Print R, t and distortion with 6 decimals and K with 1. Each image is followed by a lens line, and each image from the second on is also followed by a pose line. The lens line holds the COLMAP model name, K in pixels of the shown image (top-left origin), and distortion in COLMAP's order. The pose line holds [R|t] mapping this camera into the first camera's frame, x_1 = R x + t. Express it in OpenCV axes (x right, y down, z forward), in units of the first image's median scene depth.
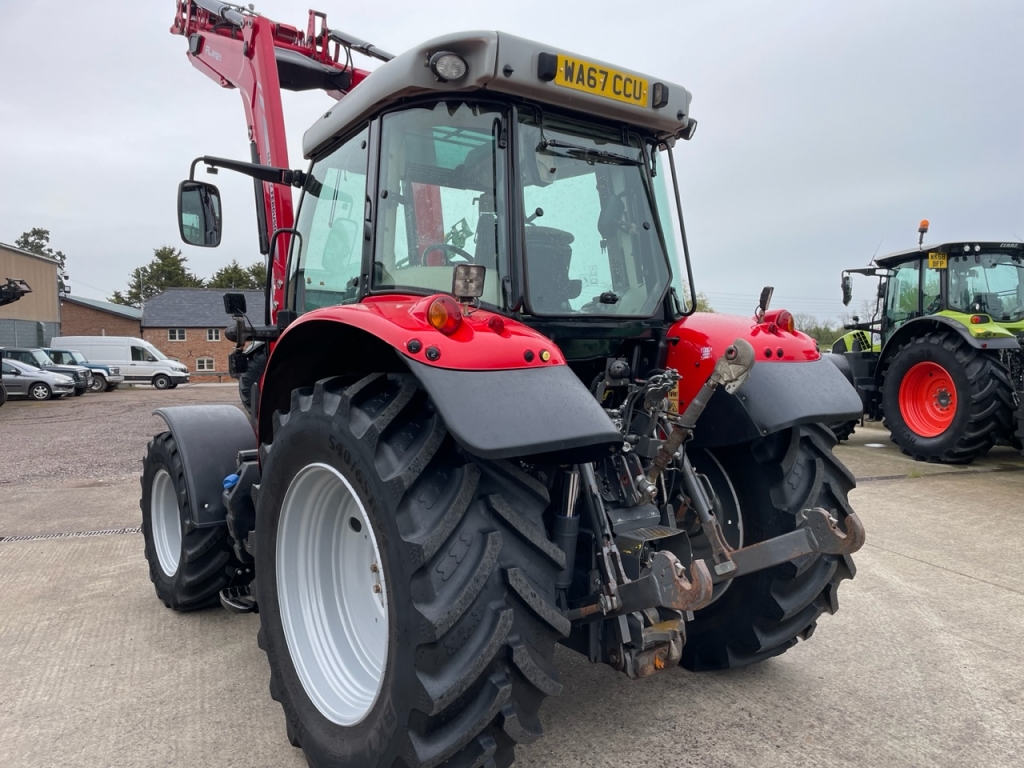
lens RADIAL K [[777.0, 0, 517.0], [0, 777.0, 371.9], [0, 0, 1]] dist [0.096659, -0.127490]
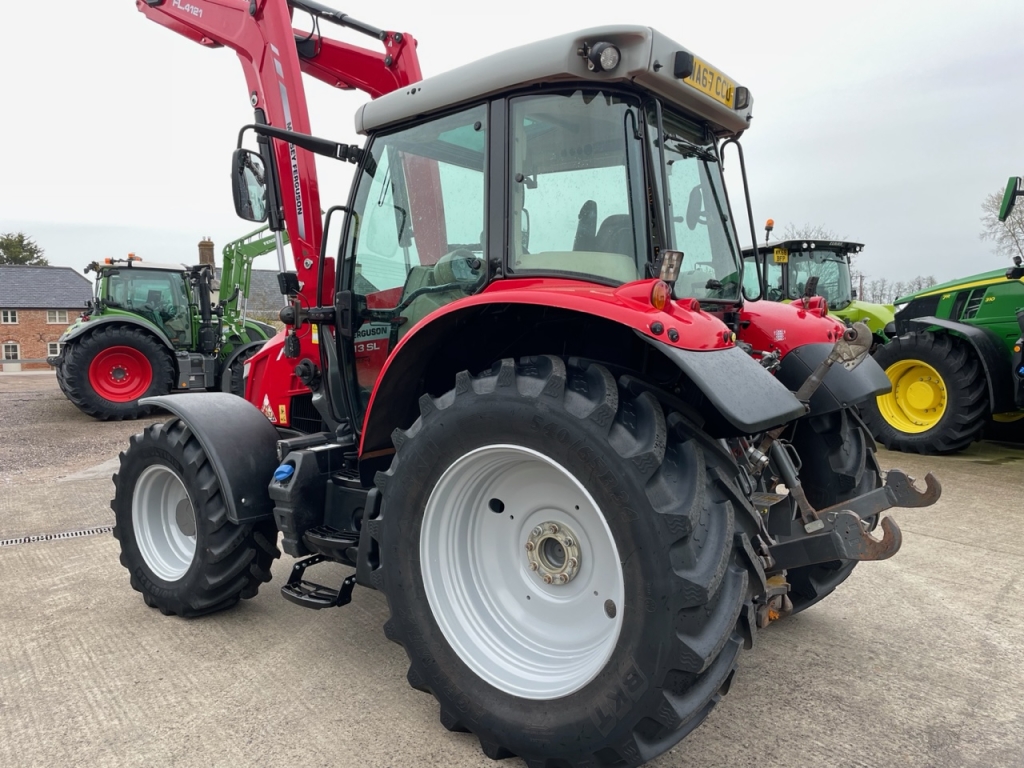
lens RADIAL K [[777.0, 0, 517.0], [0, 777.0, 371.9], [0, 0, 1]] dist [0.096659, -0.127490]
pose [[0.965222, -0.012277, 0.261145, -0.424038], [0.007297, 0.999773, 0.020028, 0.002199], [-0.261331, -0.017426, 0.965092, 0.024982]]
